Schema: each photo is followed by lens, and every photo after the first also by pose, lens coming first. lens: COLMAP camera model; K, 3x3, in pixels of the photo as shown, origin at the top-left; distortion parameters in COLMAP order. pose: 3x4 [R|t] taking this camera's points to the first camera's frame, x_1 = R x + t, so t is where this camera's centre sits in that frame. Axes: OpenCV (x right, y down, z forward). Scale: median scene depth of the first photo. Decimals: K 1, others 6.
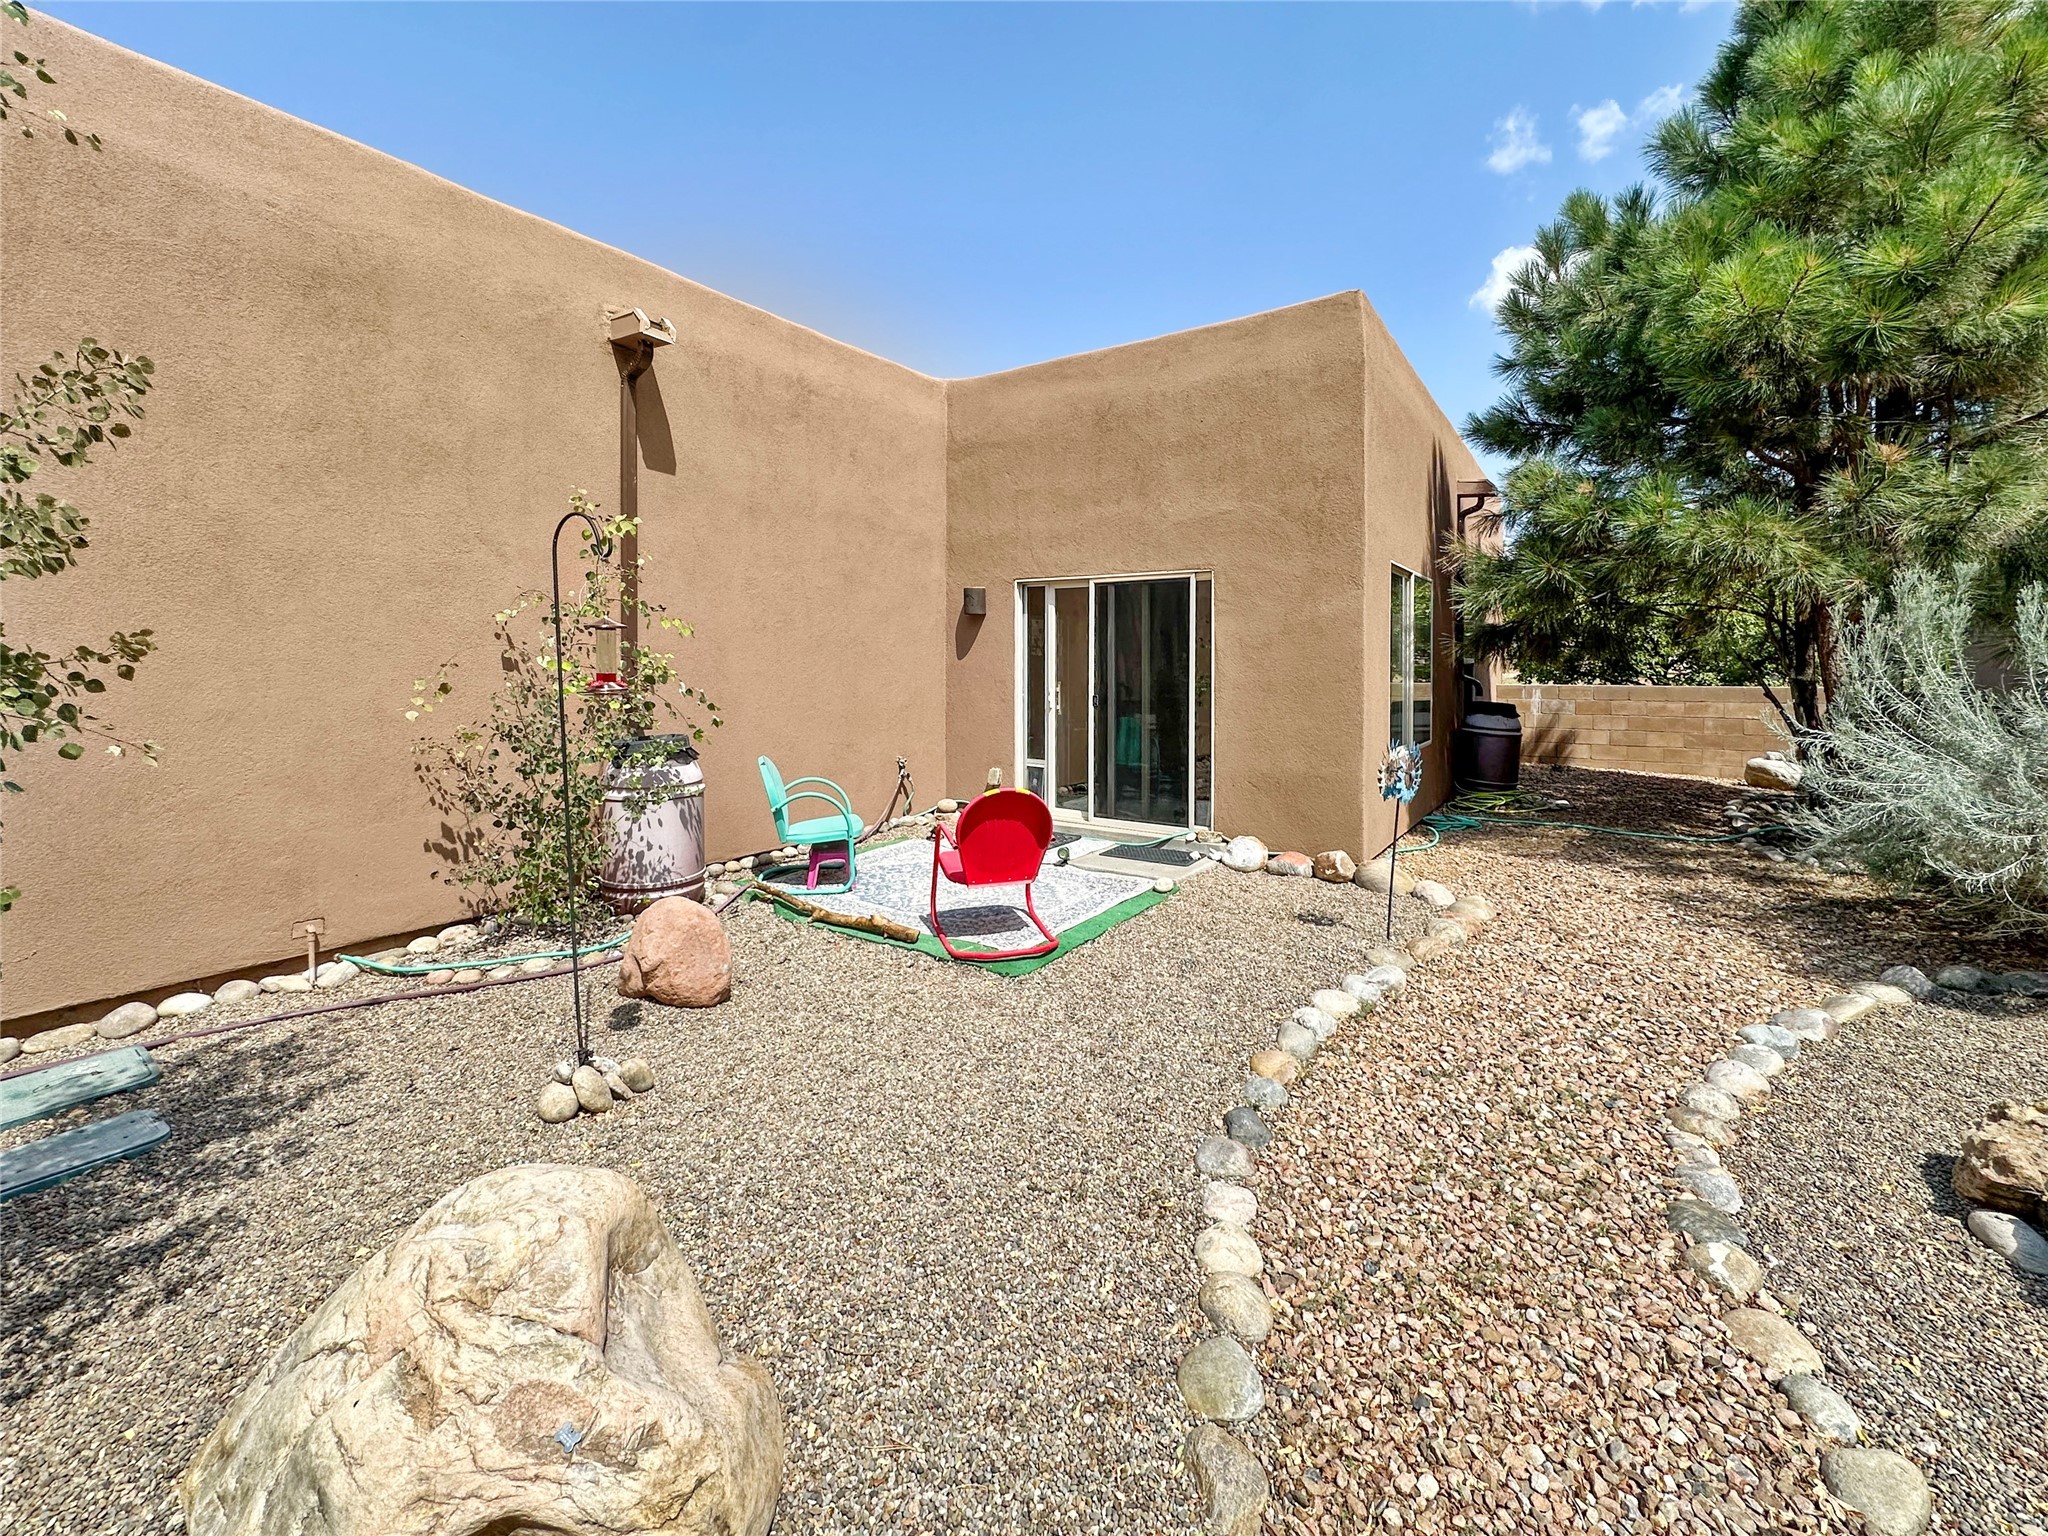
lens RADIAL K [[834.3, 0, 1062.4], [0, 834.3, 669.1], [0, 0, 1]] dist [-0.000581, 0.000093]
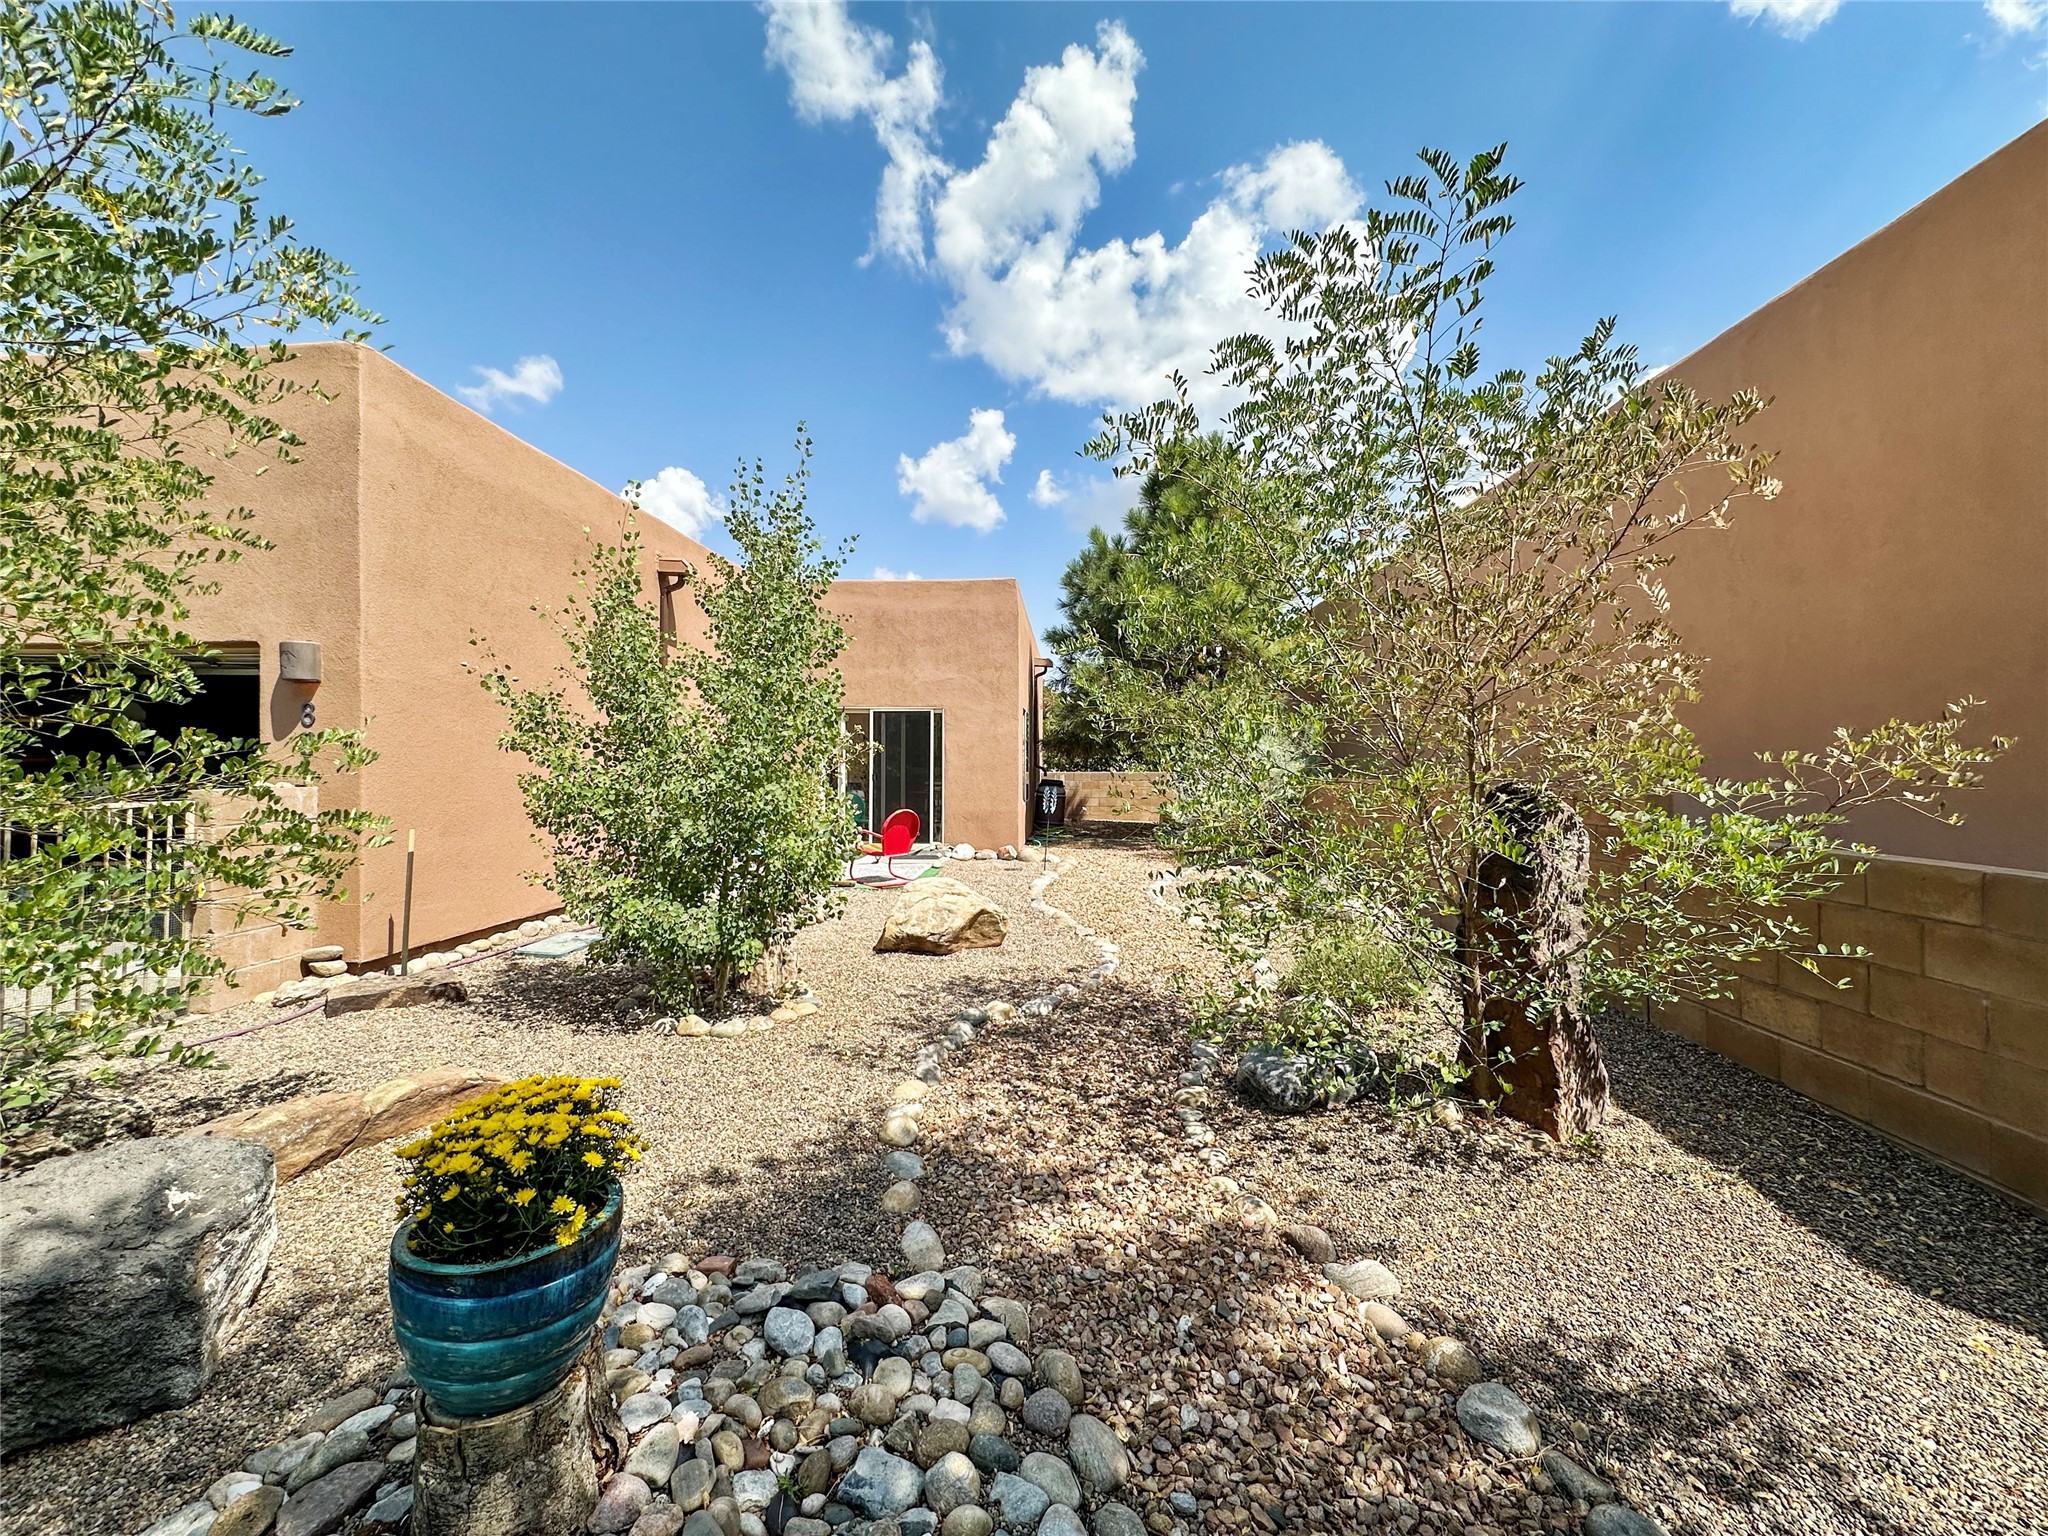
lens RADIAL K [[826.5, 0, 1026.3], [0, 826.5, 754.4], [0, 0, 1]] dist [-0.001342, 0.000263]
pose [[0.865513, 0.005713, 0.500854, -0.598162], [0.004122, 0.999820, -0.018526, 0.023608], [-0.500869, 0.018099, 0.865334, -0.731077]]
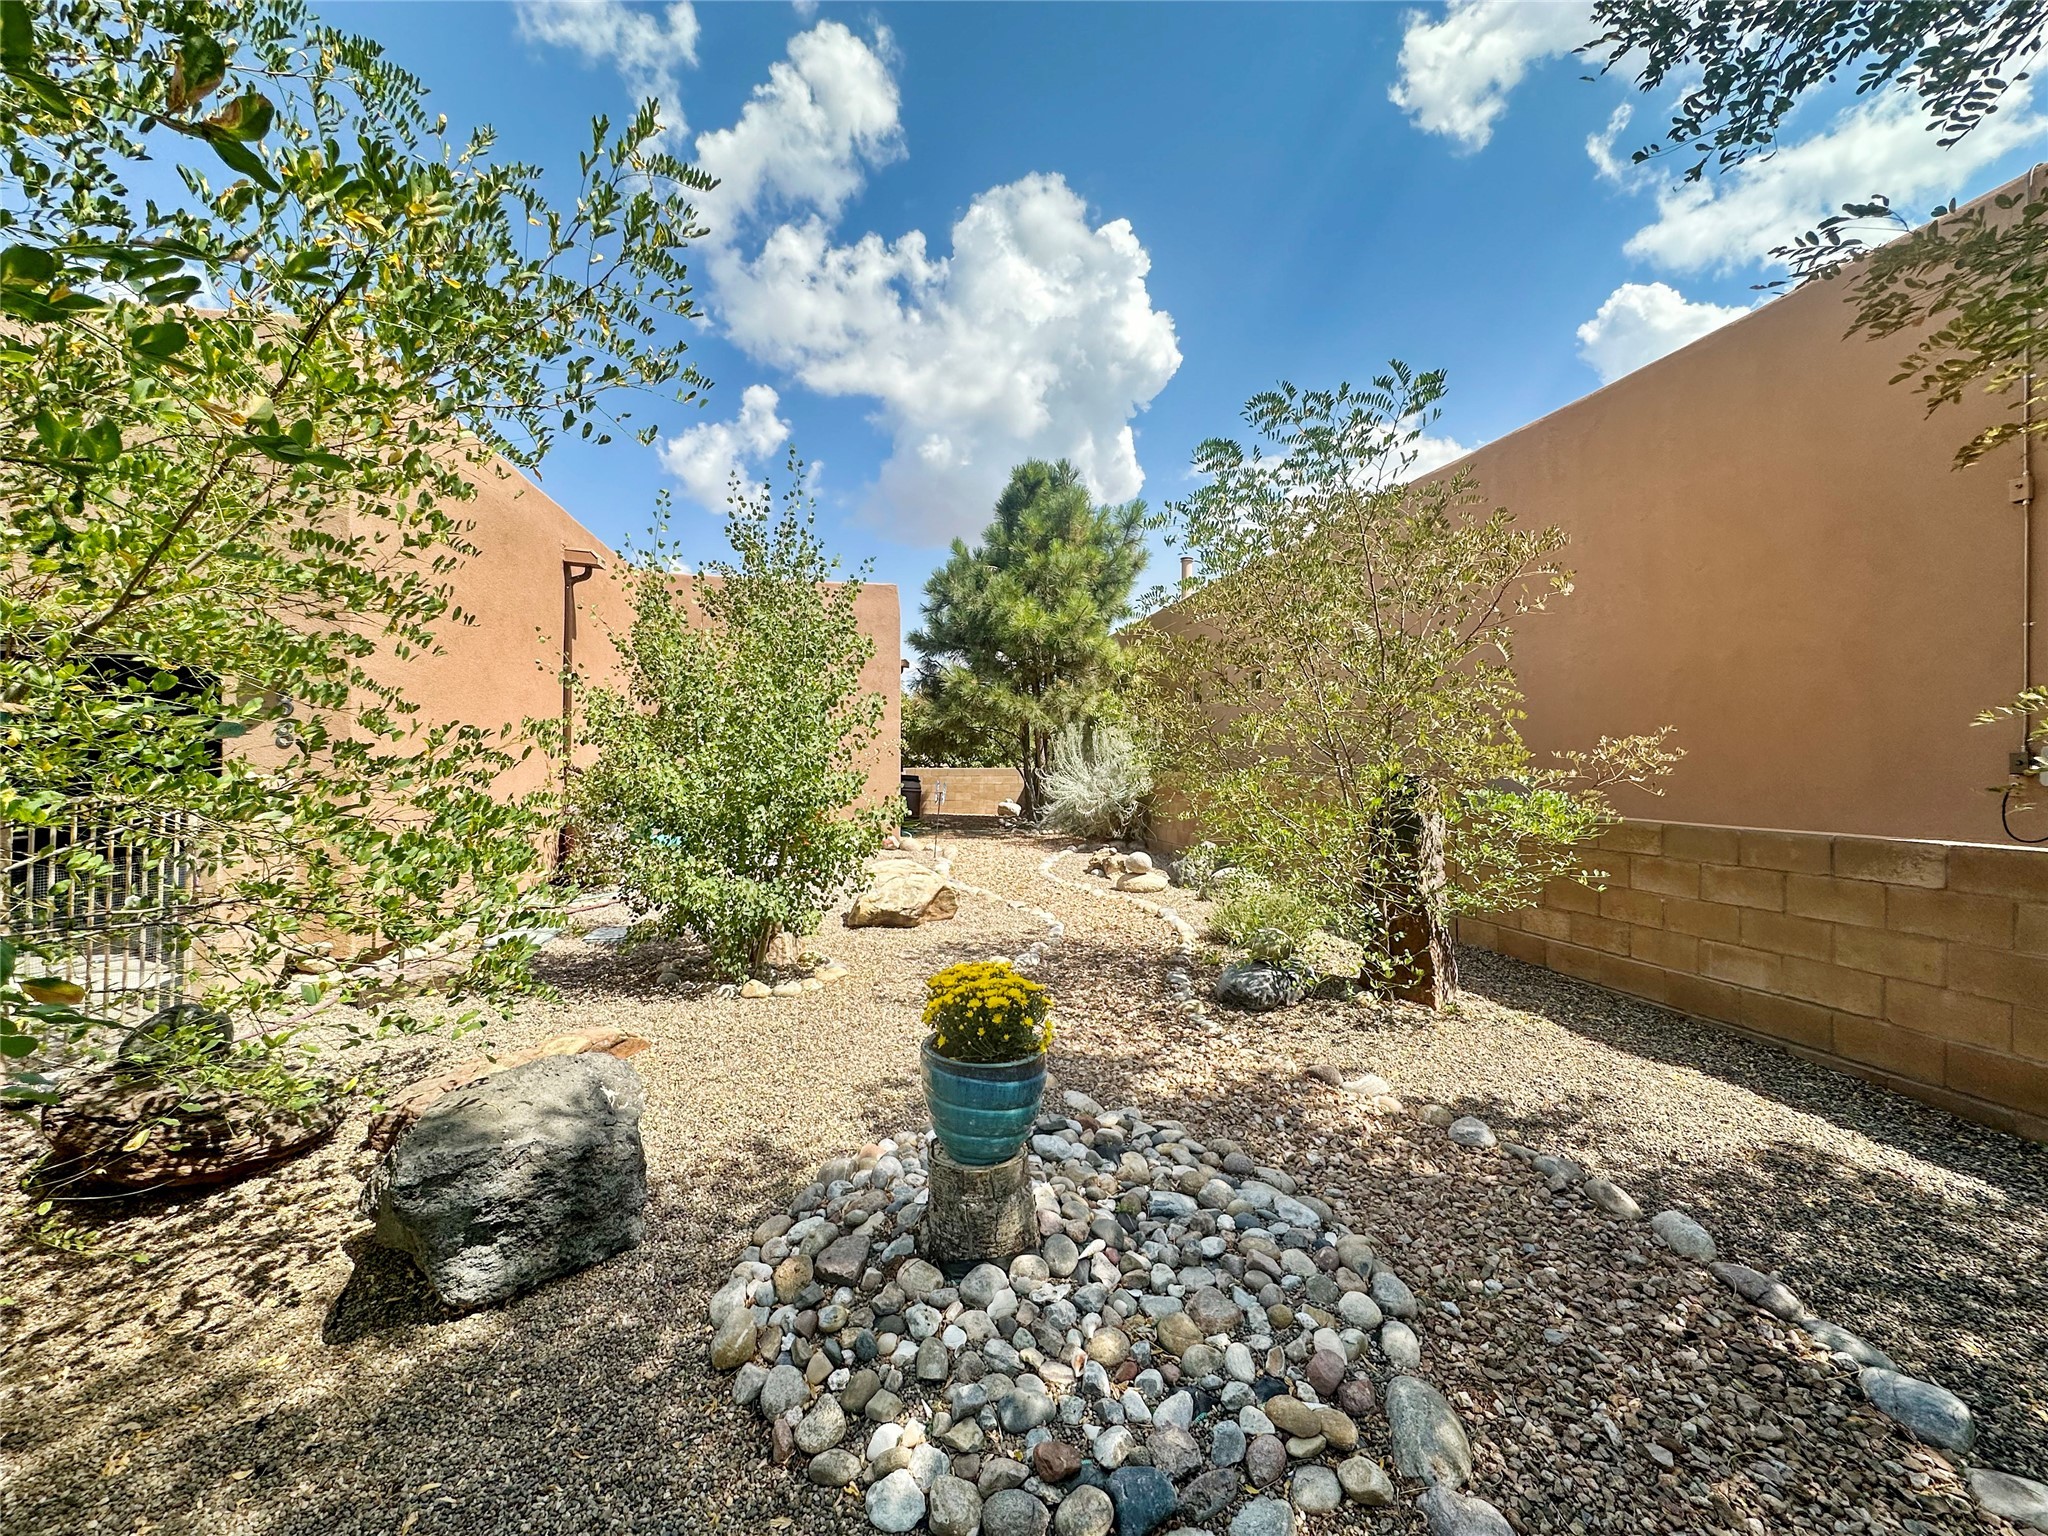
lens RADIAL K [[826.5, 0, 1026.3], [0, 826.5, 754.4], [0, 0, 1]] dist [-0.001342, 0.000263]
pose [[0.704477, 0.007635, 0.709685, -0.873960], [0.003071, 0.999900, -0.013805, 0.026524], [-0.709720, 0.011905, 0.704384, -0.722875]]
